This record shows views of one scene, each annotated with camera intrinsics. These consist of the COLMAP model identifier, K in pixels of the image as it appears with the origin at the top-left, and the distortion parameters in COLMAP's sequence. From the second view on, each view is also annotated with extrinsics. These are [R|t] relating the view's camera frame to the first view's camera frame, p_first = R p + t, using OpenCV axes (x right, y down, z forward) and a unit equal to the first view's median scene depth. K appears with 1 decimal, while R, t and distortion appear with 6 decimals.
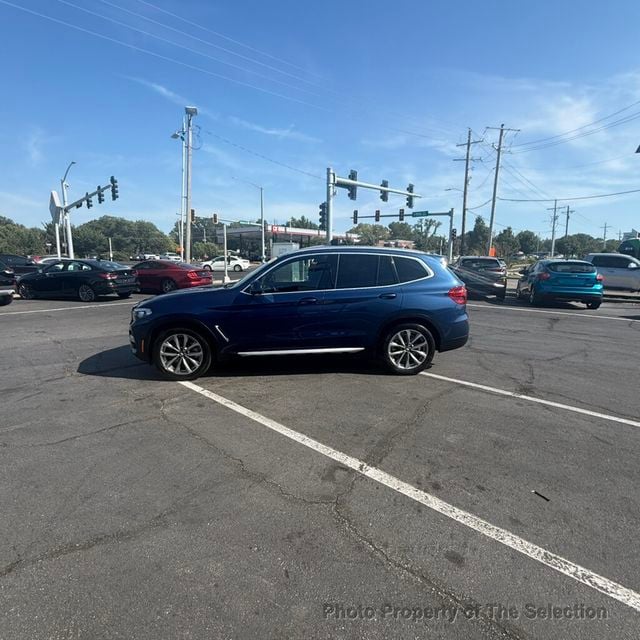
lens RADIAL K [[376.1, 0, 317.1], [0, 376.1, 318.1], [0, 0, 1]] dist [-0.000258, 0.000085]
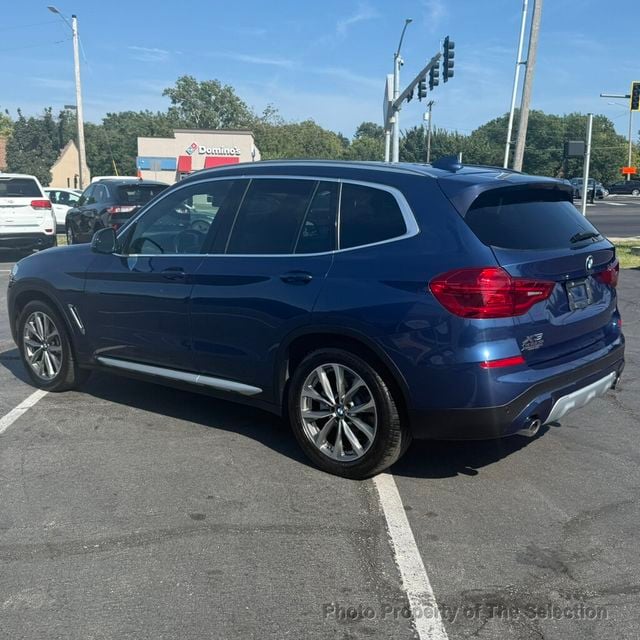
lens RADIAL K [[772.9, 0, 320.0], [0, 772.9, 320.0], [0, 0, 1]] dist [0.175756, -0.400702]
pose [[0.721410, 0.115799, -0.682757, 0.742833], [-0.111253, 0.992494, 0.050781, -0.052863], [0.683513, 0.039325, 0.728878, 0.348491]]
